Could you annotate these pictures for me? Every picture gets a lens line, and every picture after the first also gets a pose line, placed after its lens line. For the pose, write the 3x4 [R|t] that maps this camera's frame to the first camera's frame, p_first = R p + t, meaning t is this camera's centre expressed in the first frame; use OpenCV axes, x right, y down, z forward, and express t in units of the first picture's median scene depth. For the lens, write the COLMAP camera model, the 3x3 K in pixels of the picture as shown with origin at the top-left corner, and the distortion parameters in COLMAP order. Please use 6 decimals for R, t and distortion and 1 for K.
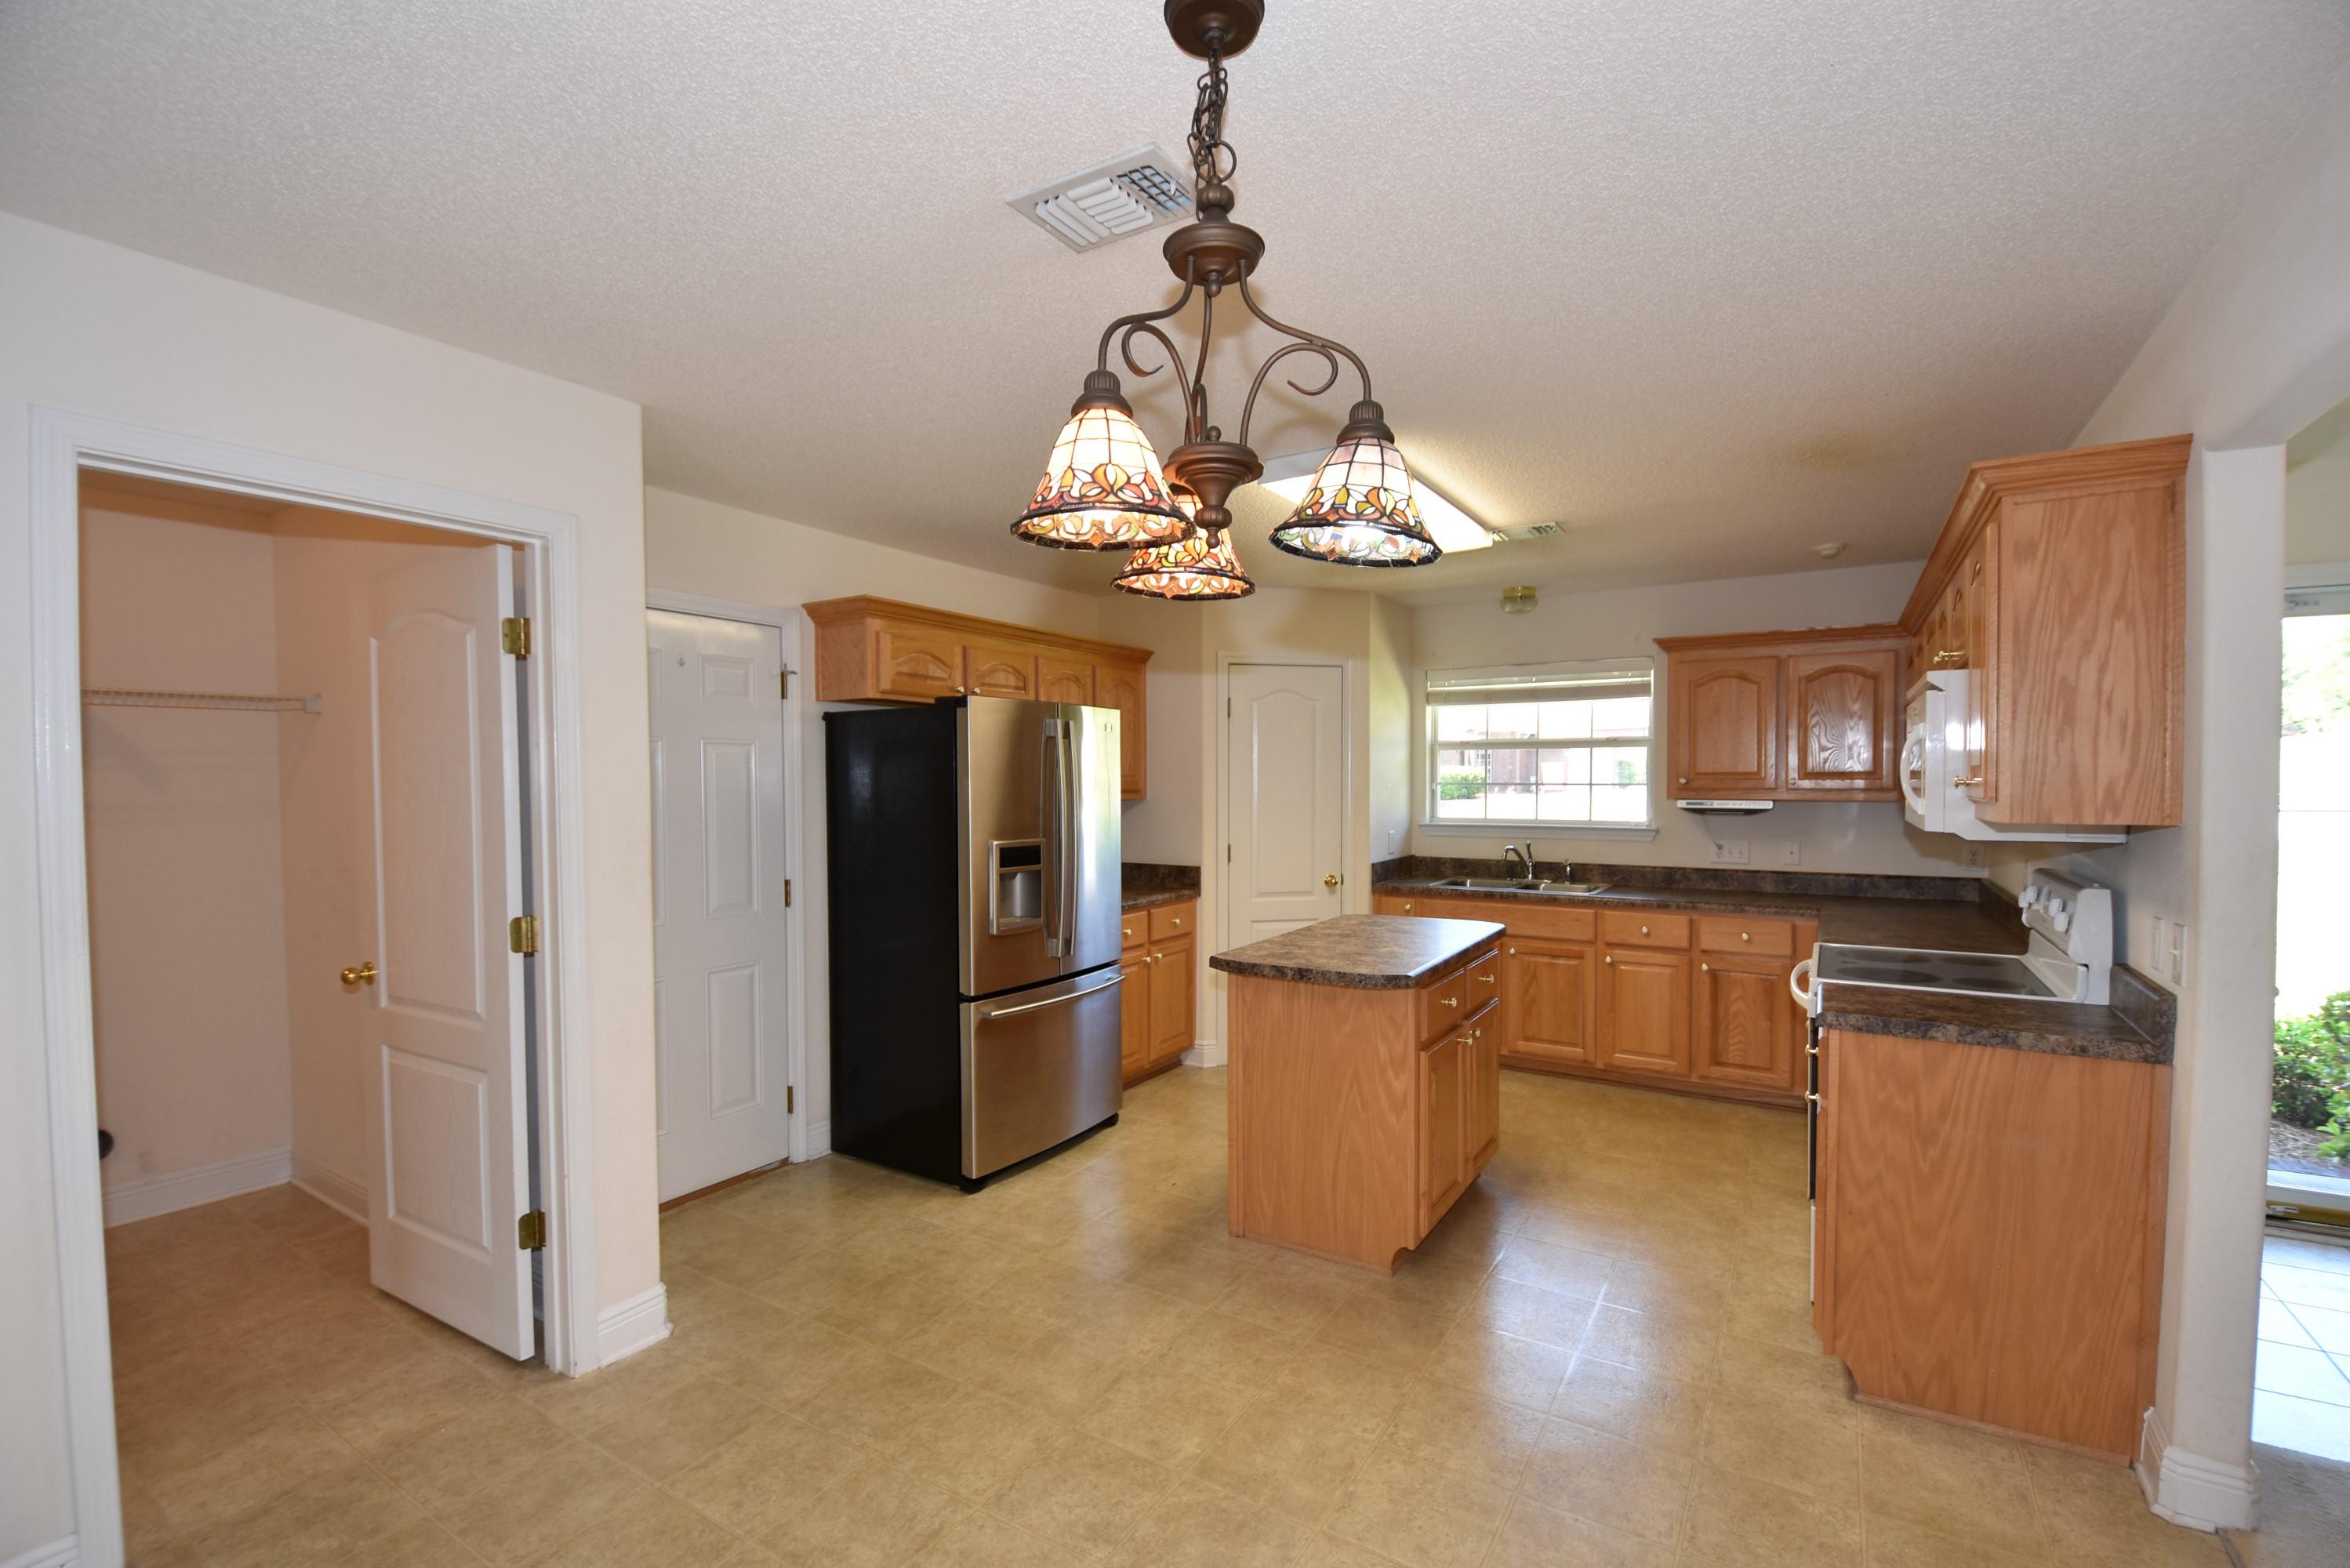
lens RADIAL K [[1024.7, 0, 1180.7], [0, 1024.7, 809.8], [0, 0, 1]] dist [-0.002260, -0.012461]
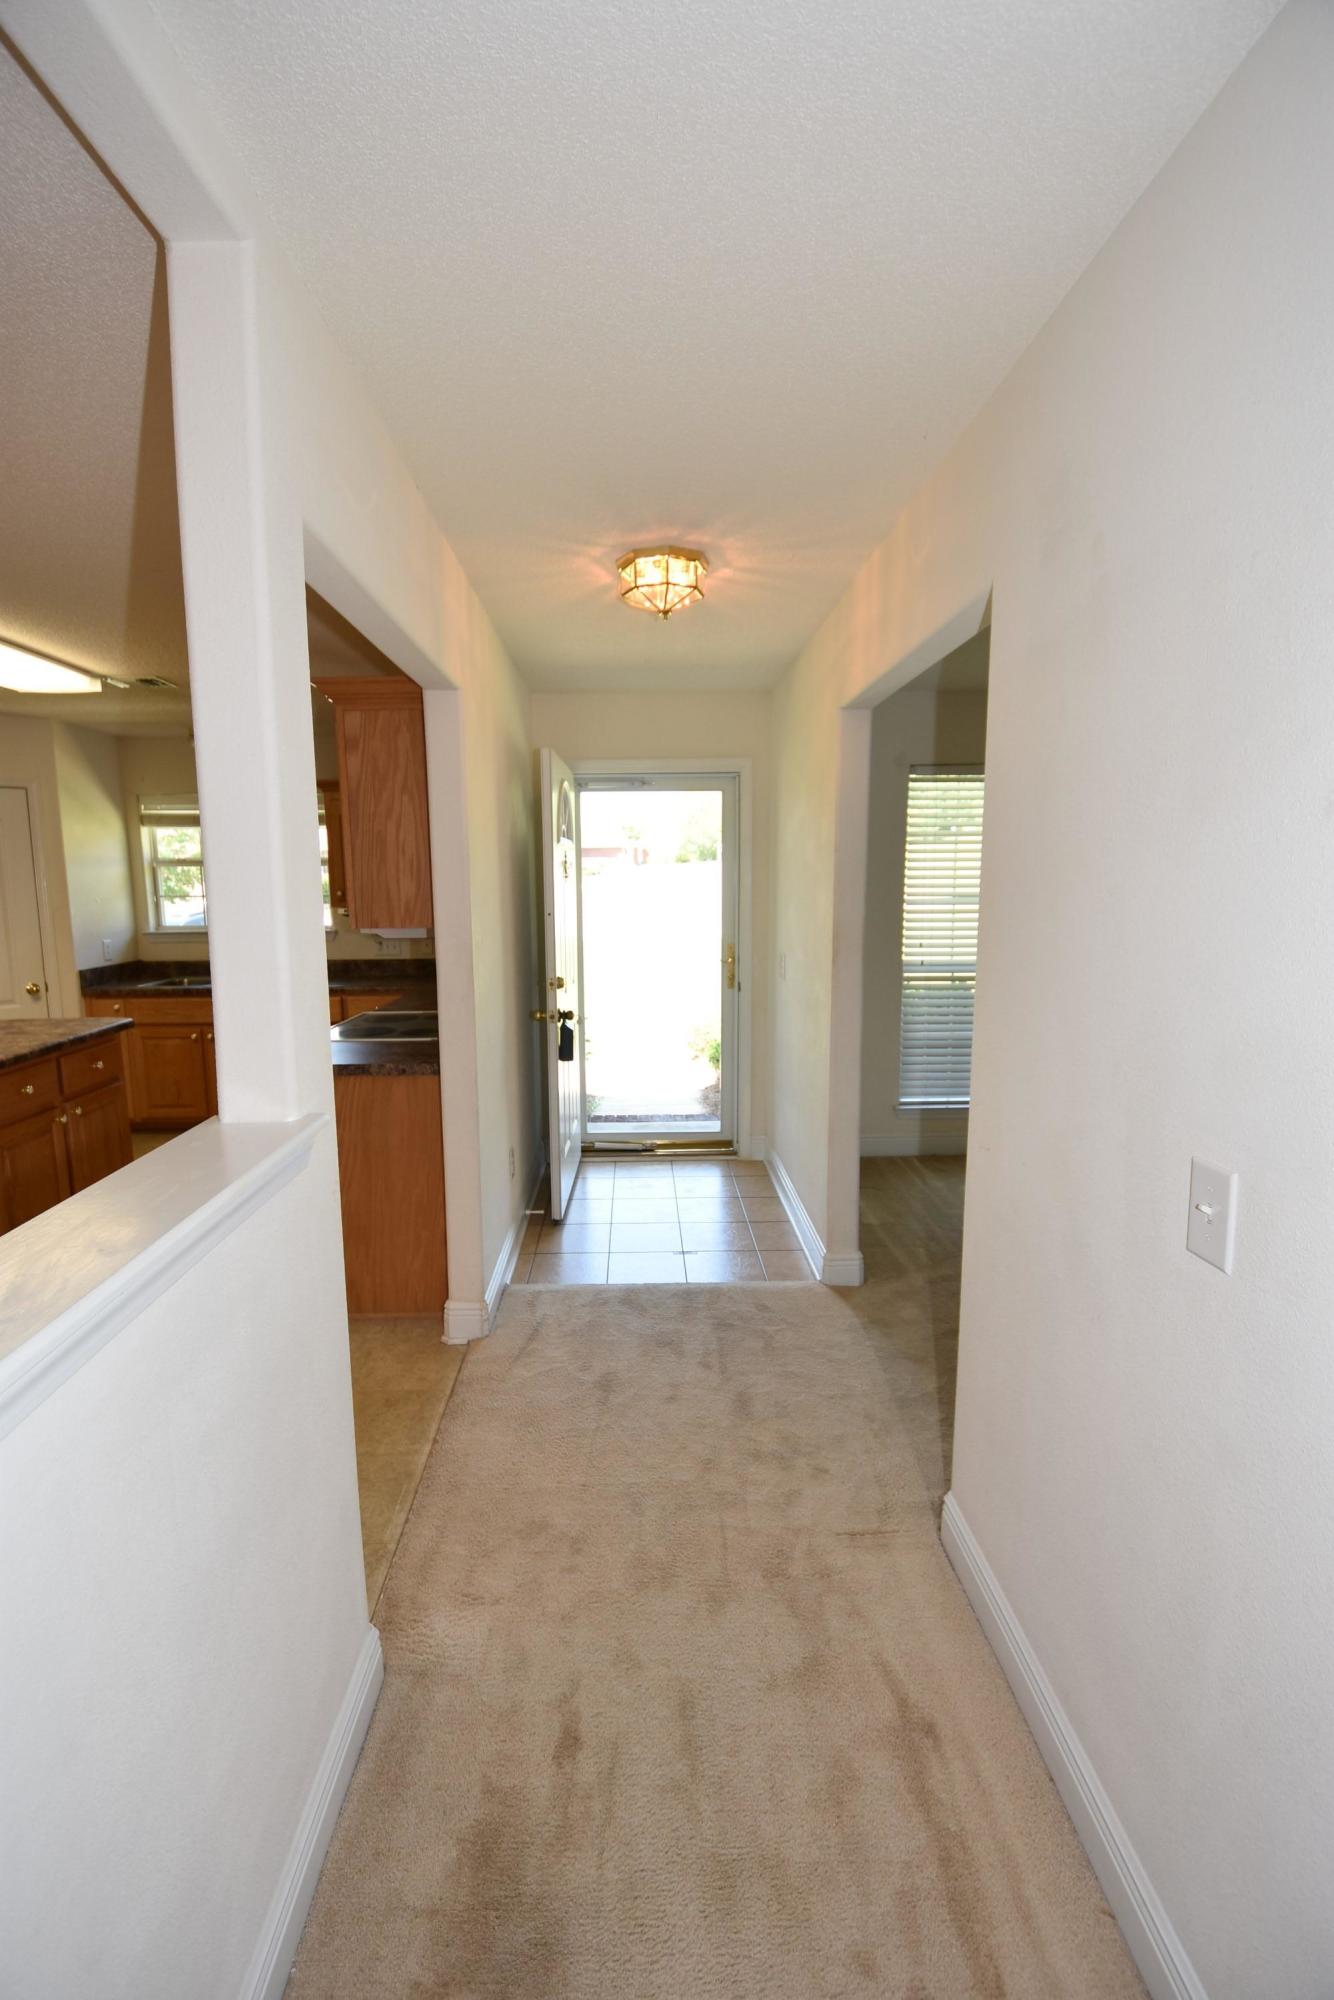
lens RADIAL K [[869.2, 0, 645.4], [0, 869.2, 1007.7], [0, 0, 1]] dist [0.019634, -0.024872]
pose [[0.837557, -0.081275, 0.540270, 0.291861], [0.021149, 0.992955, 0.116588, -0.007404], [-0.545940, -0.086223, 0.833376, -0.201377]]
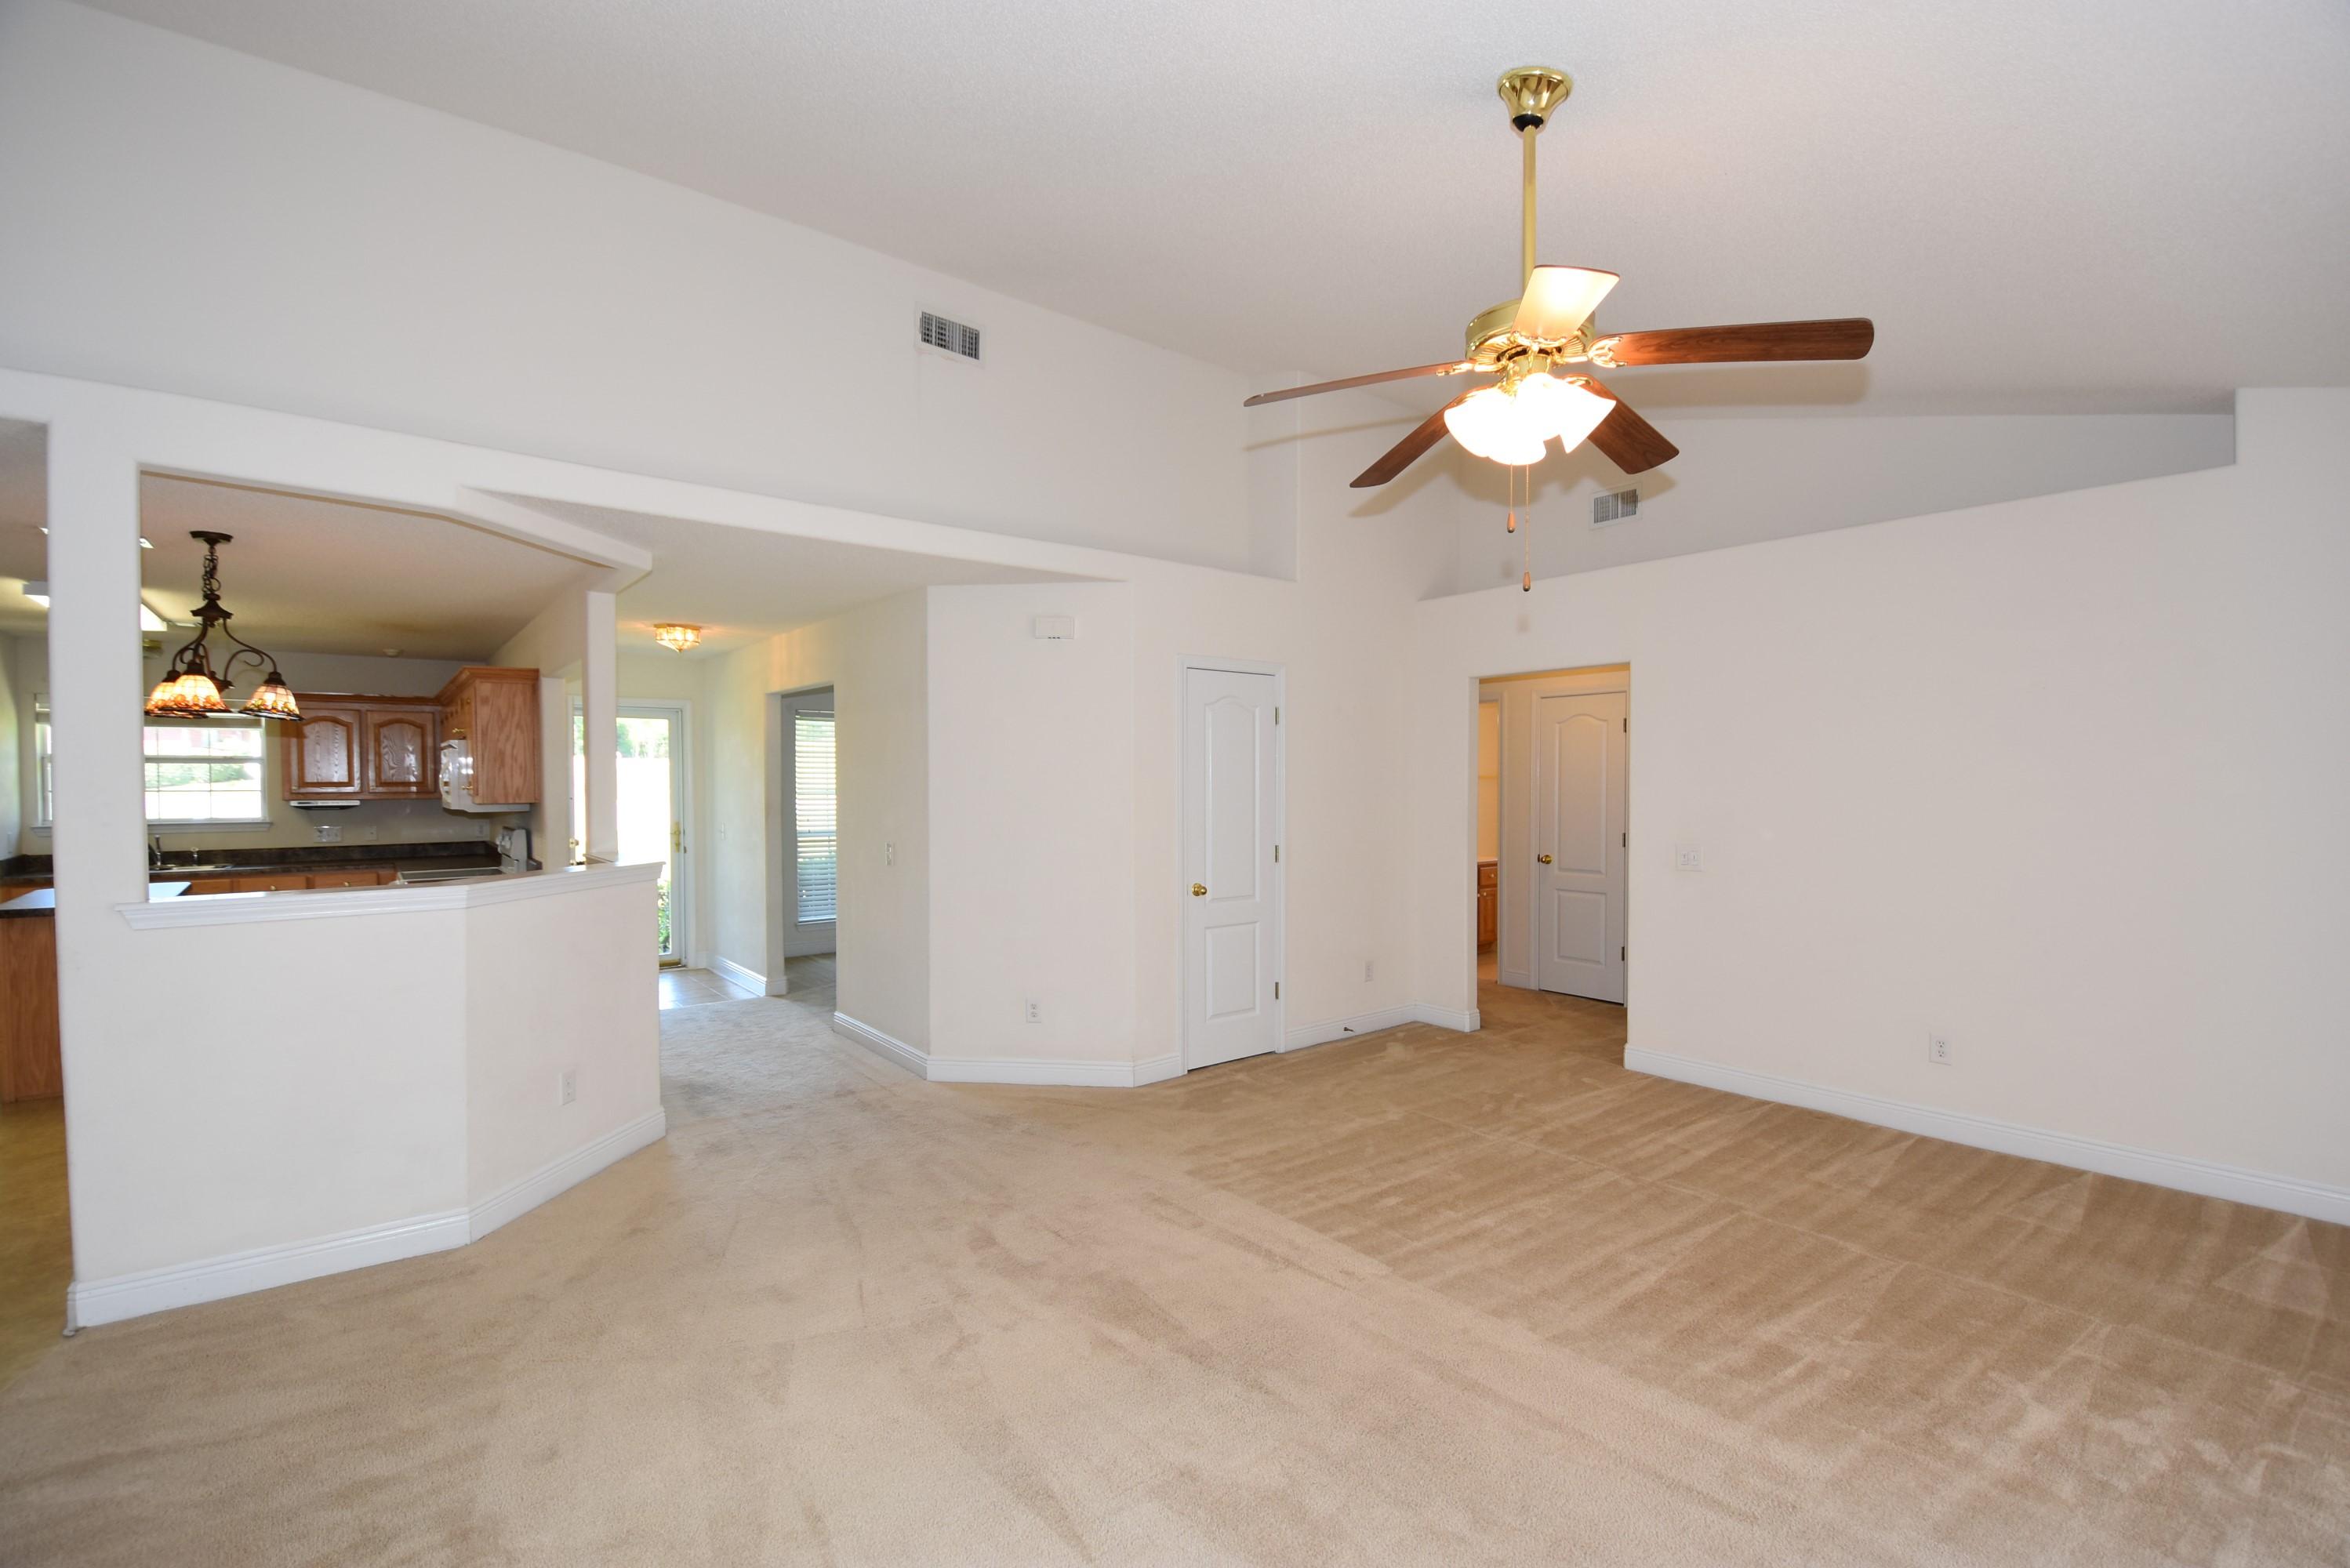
lens RADIAL K [[1024.7, 0, 1180.7], [0, 1024.7, 809.8], [0, 0, 1]] dist [-0.002260, -0.012461]
pose [[0.319679, -0.023264, 0.947240, -0.689044], [0.028914, 0.999473, 0.014789, 0.026184], [-0.947085, 0.022661, 0.320183, -0.964726]]
